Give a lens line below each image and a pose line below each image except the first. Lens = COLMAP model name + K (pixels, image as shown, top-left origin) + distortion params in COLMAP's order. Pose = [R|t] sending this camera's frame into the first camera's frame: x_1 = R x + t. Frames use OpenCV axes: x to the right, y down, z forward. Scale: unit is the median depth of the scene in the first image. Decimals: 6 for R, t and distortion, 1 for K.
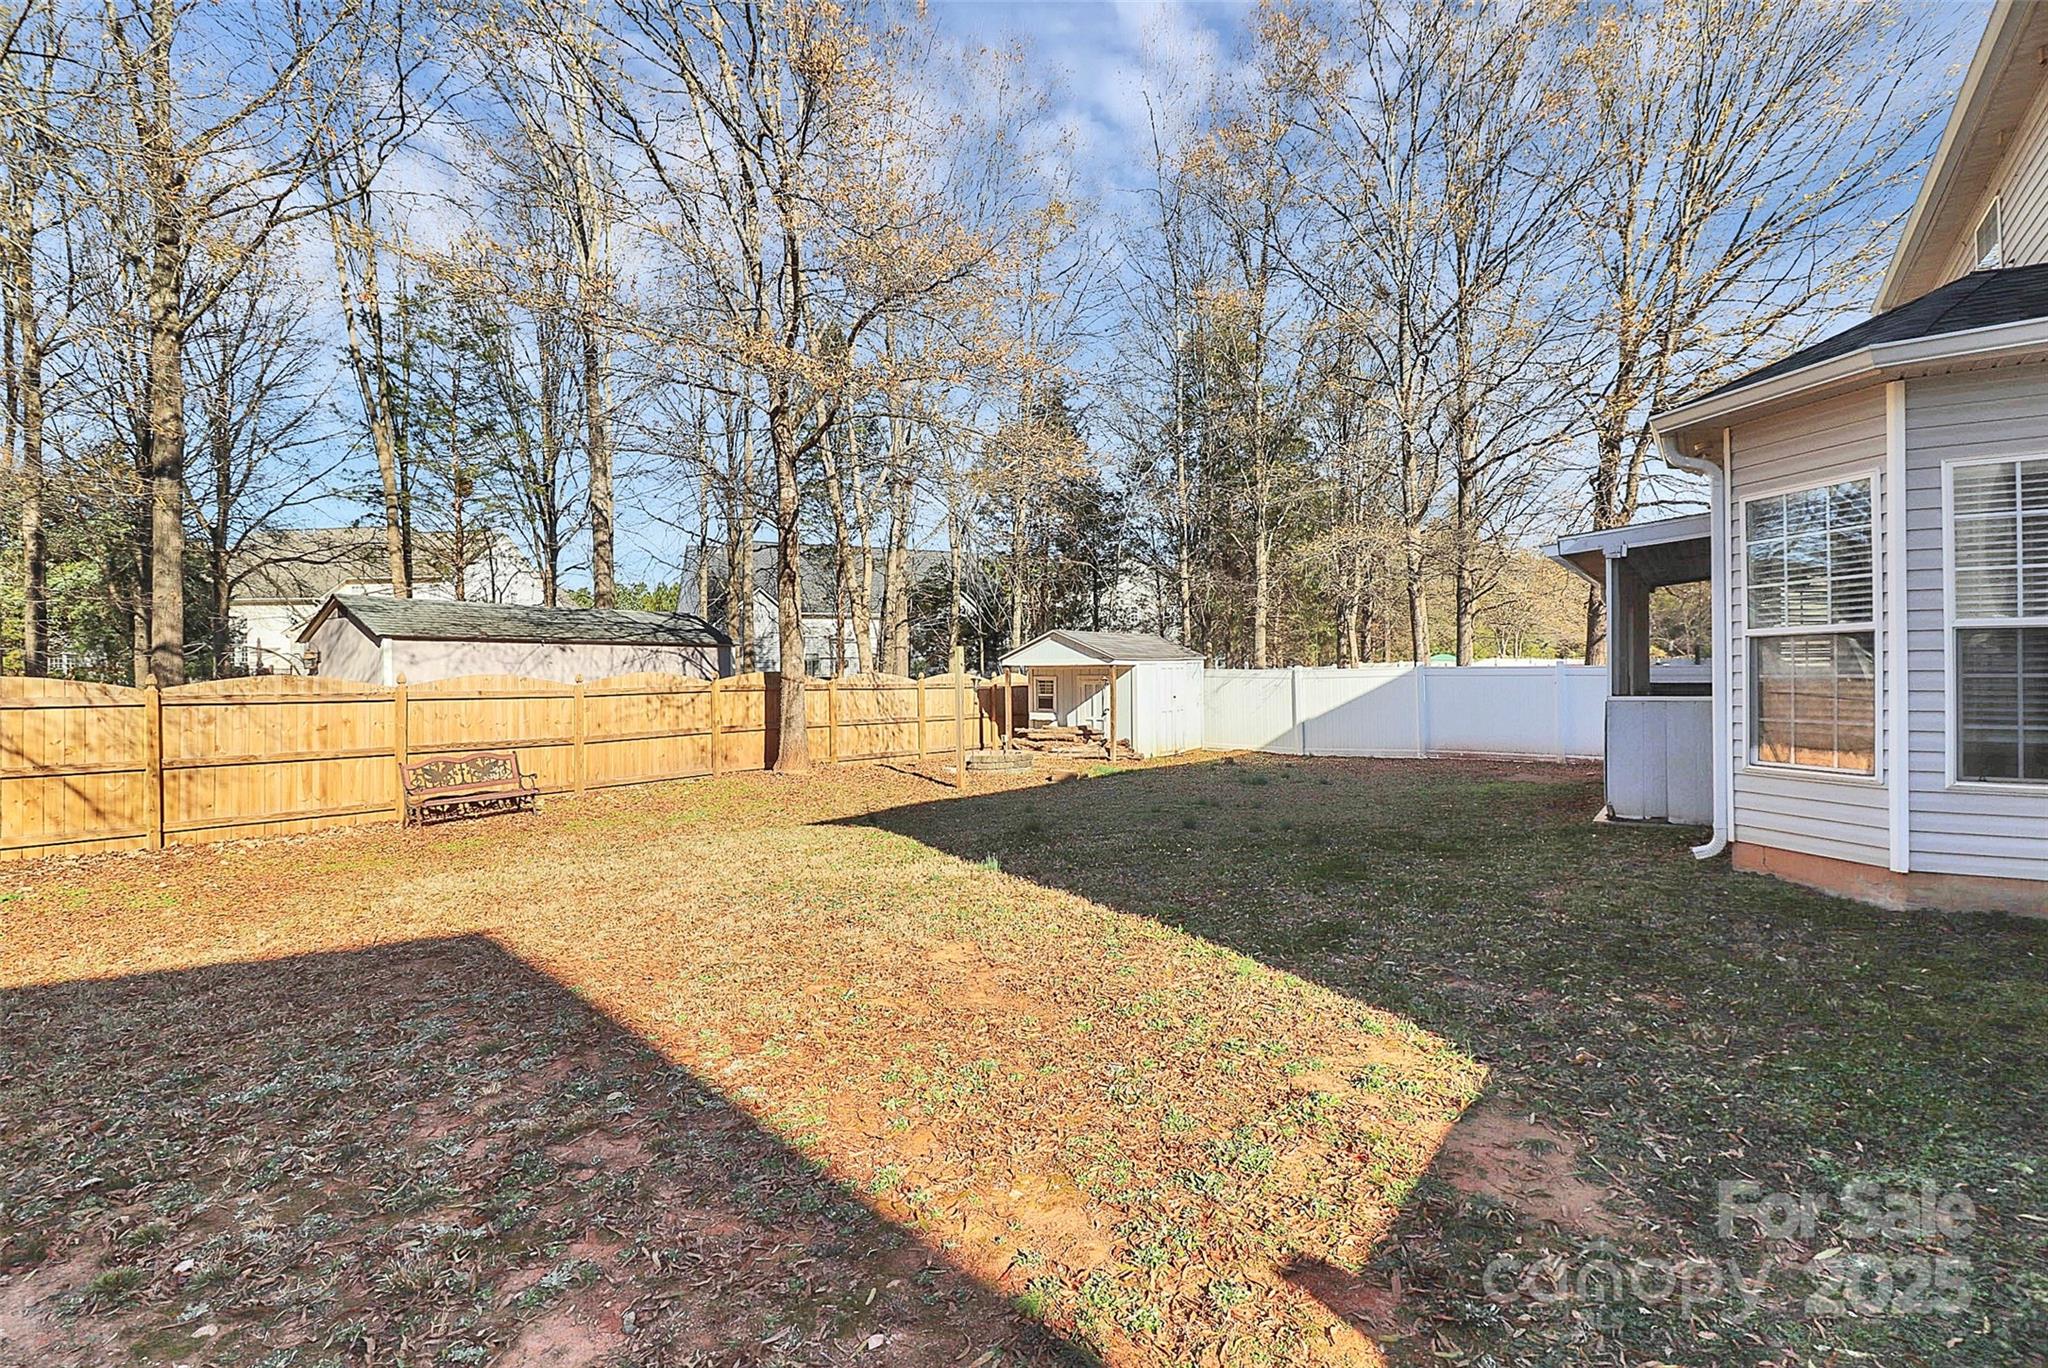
lens RADIAL K [[987.2, 0, 1012.2], [0, 987.2, 680.3], [0, 0, 1]] dist [-0.000427, -0.010548]
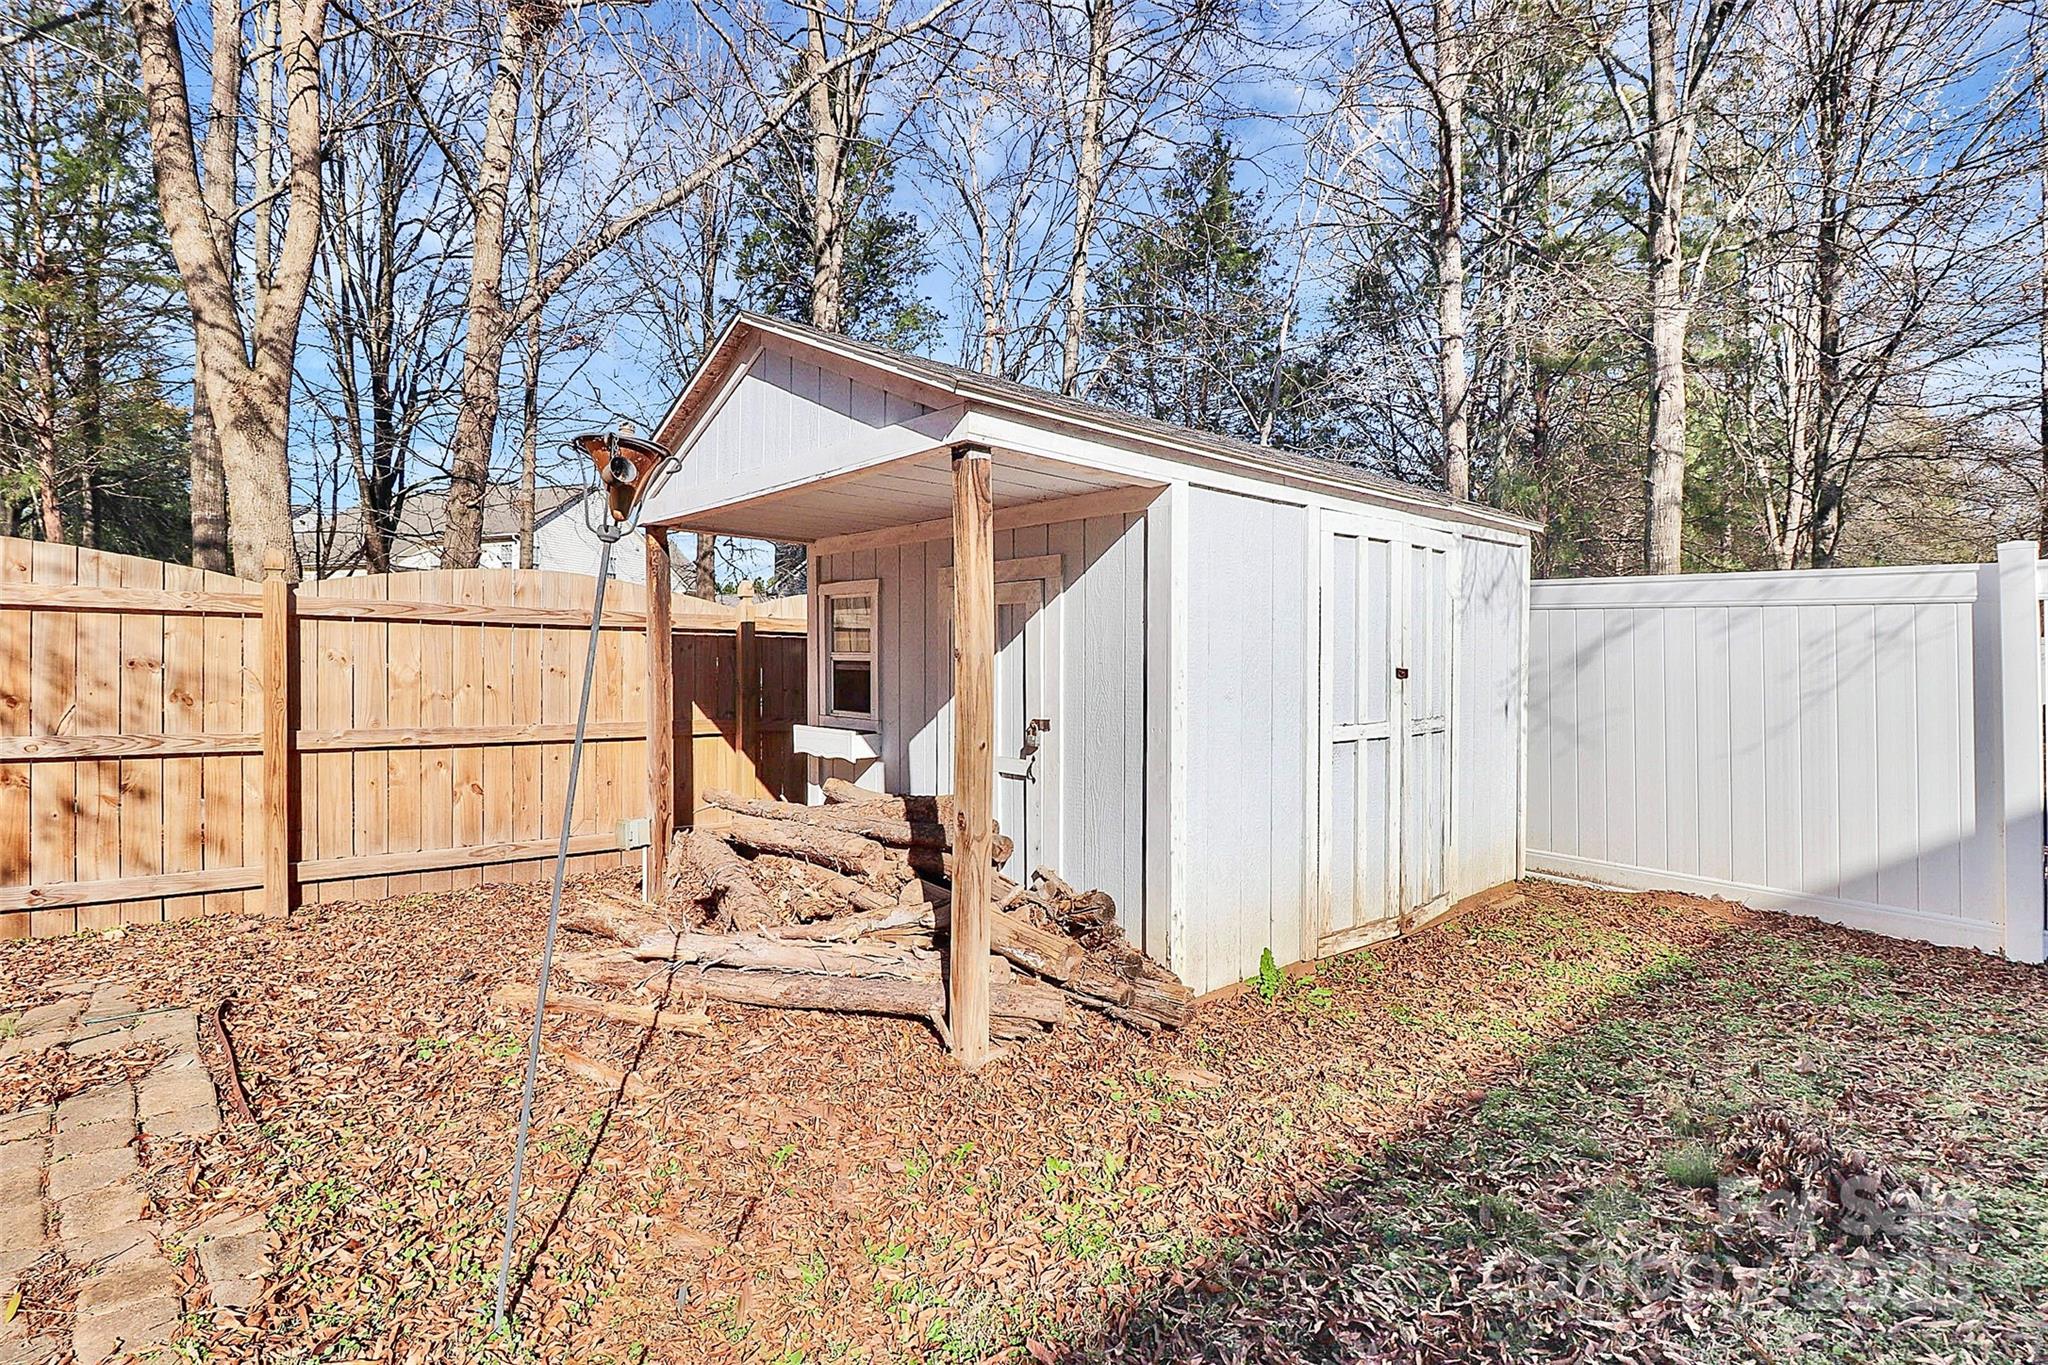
lens RADIAL K [[987.2, 0, 1012.2], [0, 987.2, 678.8], [0, 0, 1]] dist [-0.000427, -0.010548]
pose [[0.971686, 0.002985, -0.236256, 0.130180], [-0.005284, 0.999945, -0.009100, 0.022427], [0.236216, 0.010091, 0.971648, 0.764985]]
